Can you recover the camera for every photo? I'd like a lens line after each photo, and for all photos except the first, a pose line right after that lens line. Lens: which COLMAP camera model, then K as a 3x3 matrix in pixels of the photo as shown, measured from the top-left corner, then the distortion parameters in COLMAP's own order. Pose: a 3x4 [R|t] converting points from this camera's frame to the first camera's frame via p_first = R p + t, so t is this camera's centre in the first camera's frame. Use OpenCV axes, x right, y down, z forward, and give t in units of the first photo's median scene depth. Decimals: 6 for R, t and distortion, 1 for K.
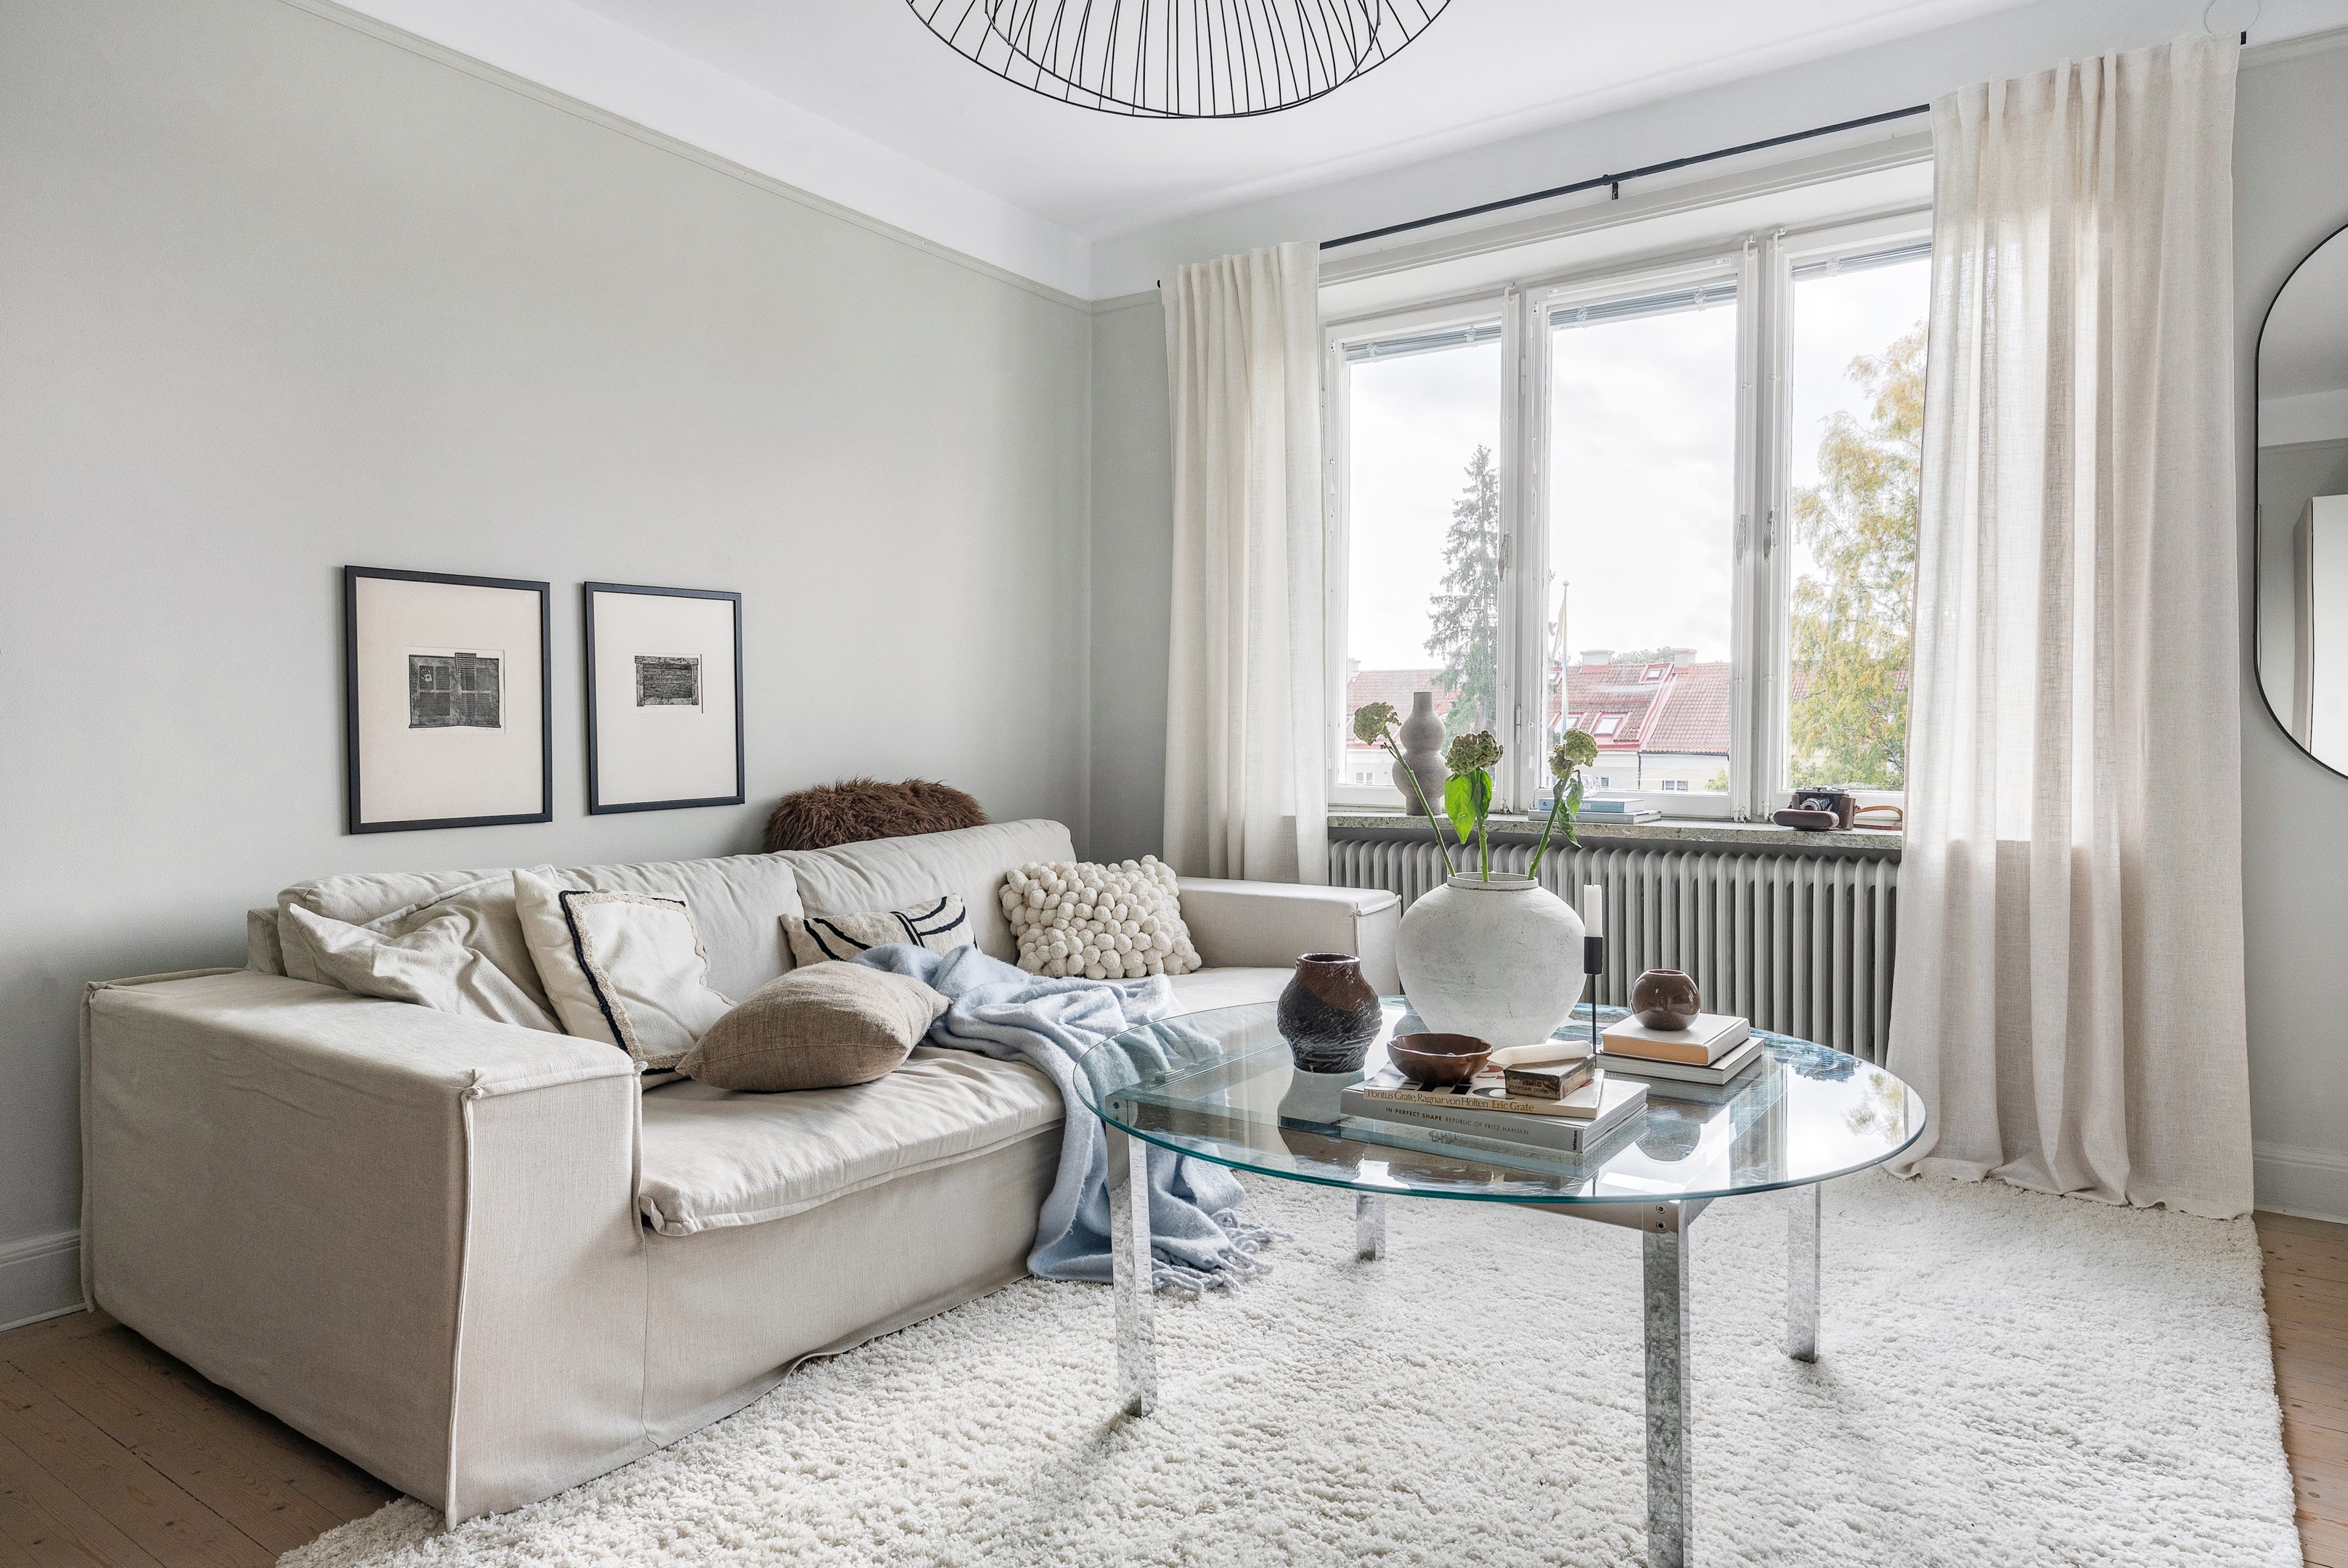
lens RADIAL K [[1426.6, 0, 1175.7], [0, 1426.6, 763.8], [0, 0, 1]] dist [0.001699, -0.001411]
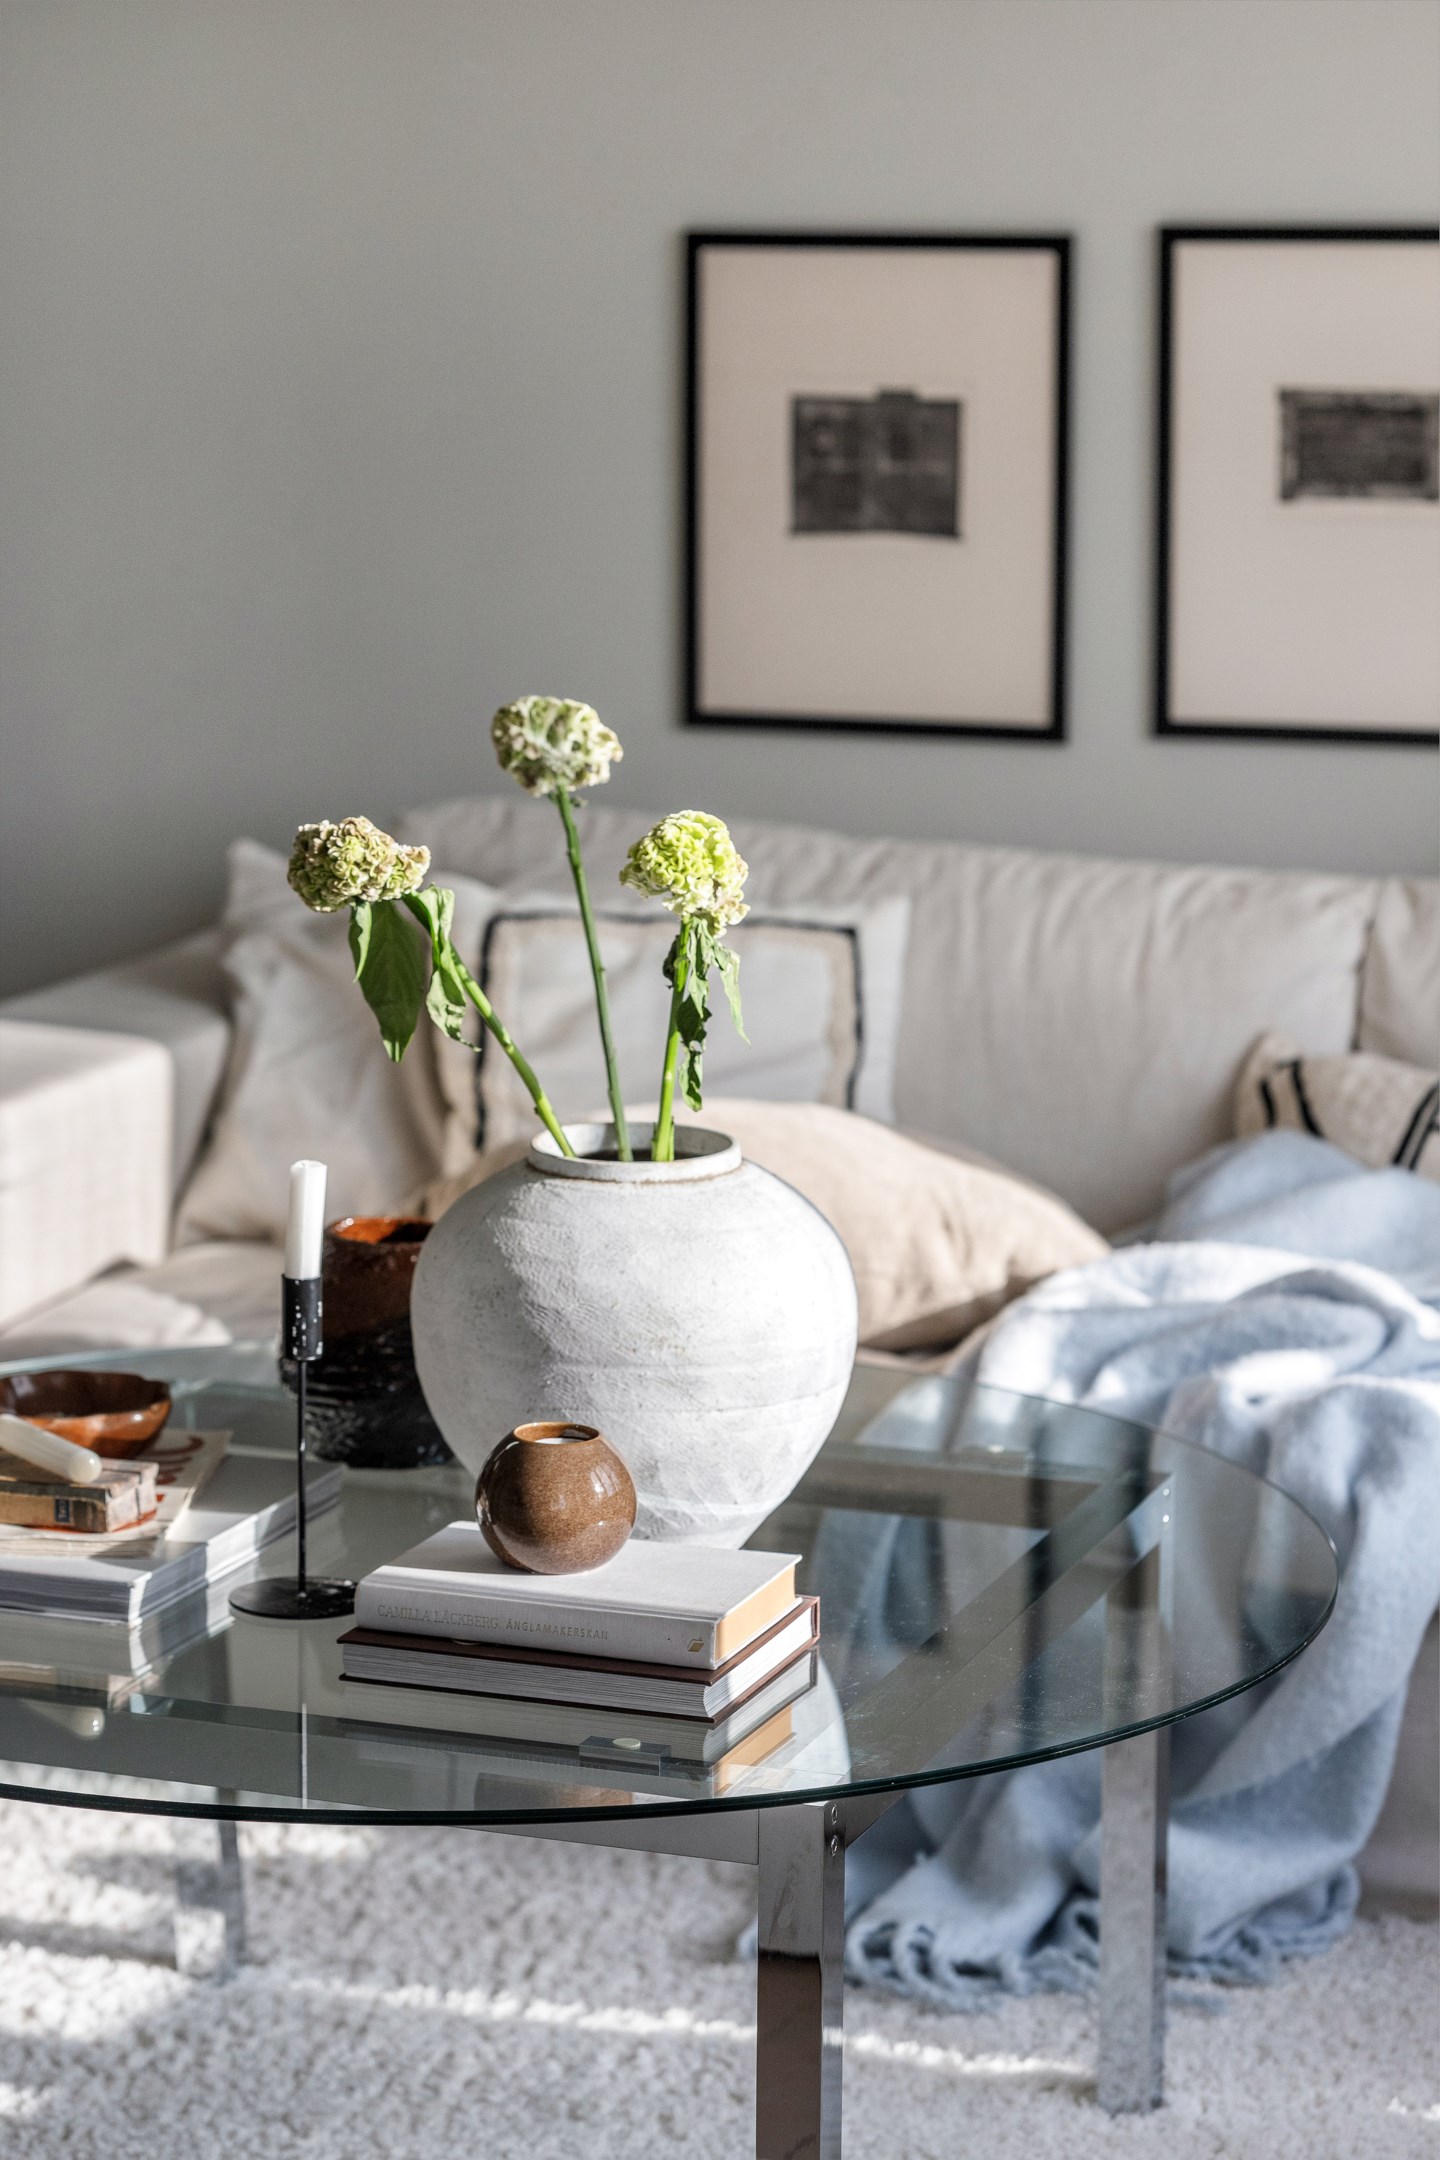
lens RADIAL K [[5076.8, 0, 714.1], [0, 5076.8, 1077.6], [0, 0, 1]] dist [-0.012919, 0.000000]
pose [[0.254904, 0.173318, -0.951307, 1.117993], [-0.032095, 0.984780, 0.170817, -0.130428], [0.966434, -0.013010, 0.256587, 0.442896]]
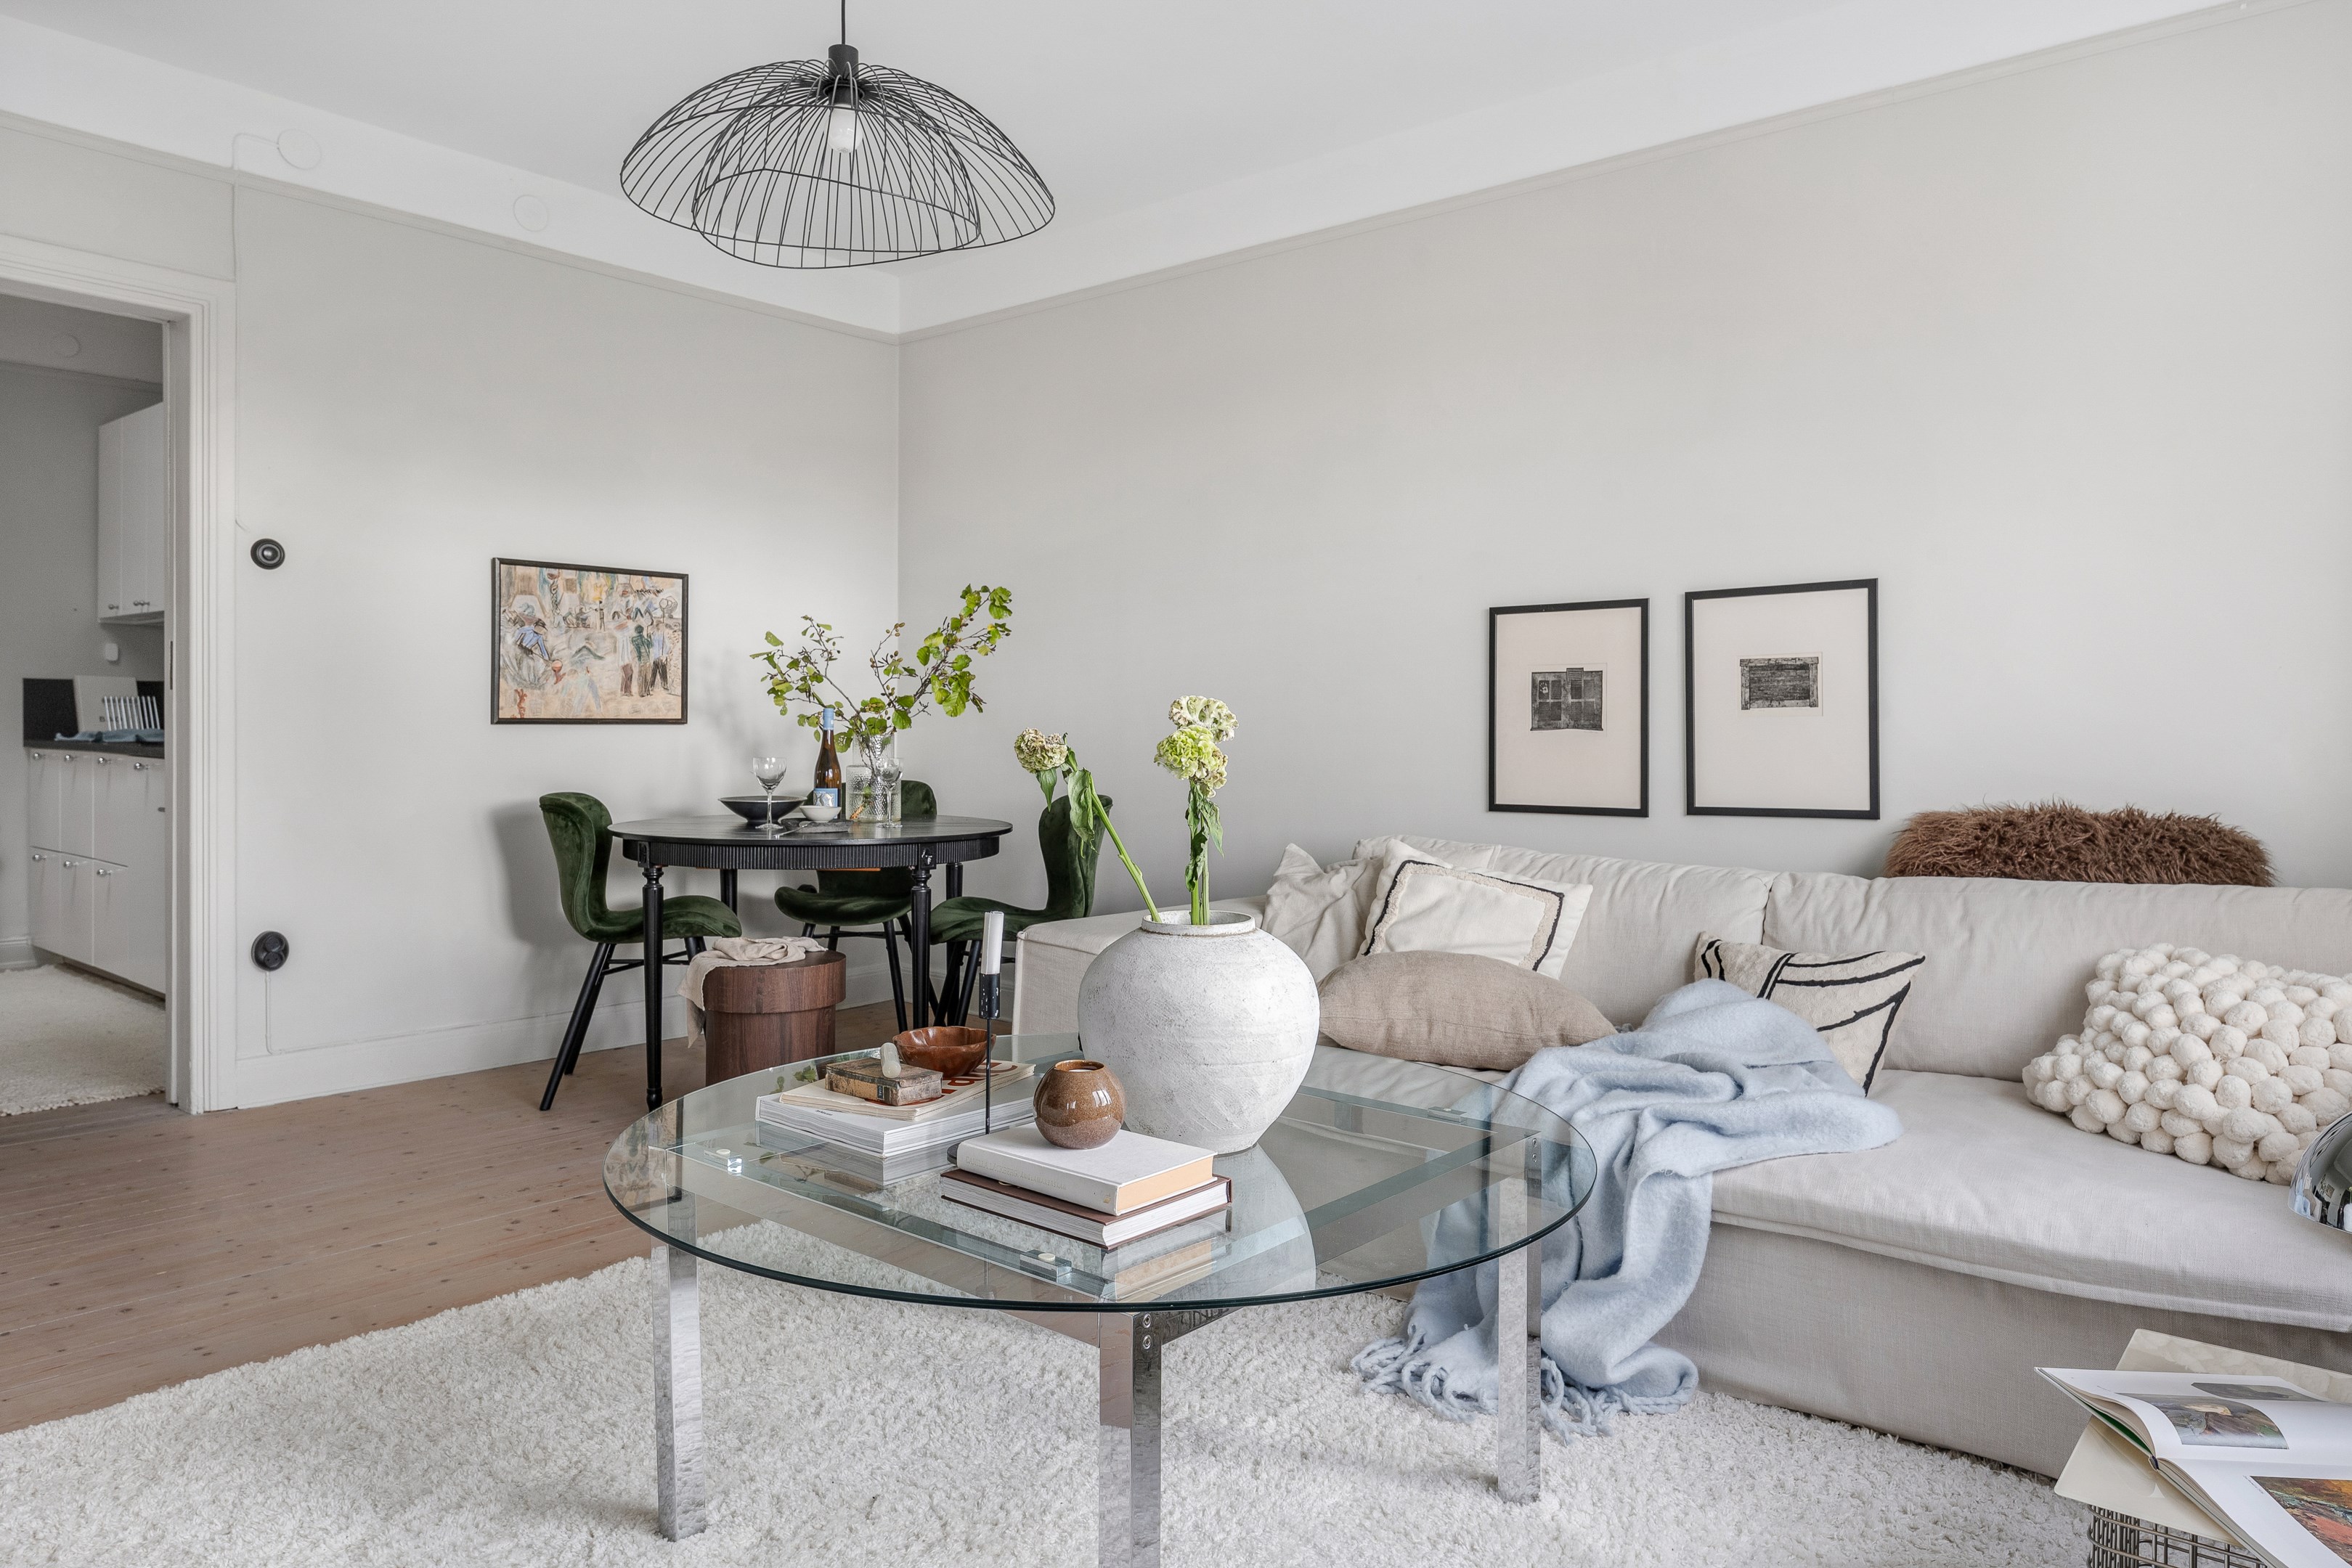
lens RADIAL K [[1491.9, 0, 1171.8], [0, 1491.9, 749.7], [0, 0, 1]] dist [-0.004357, 0.004806]
pose [[-0.093040, 0.011164, -0.995600, 0.708733], [-0.031129, 0.999416, 0.014116, -0.015396], [0.995176, 0.032305, -0.092638, 0.722060]]
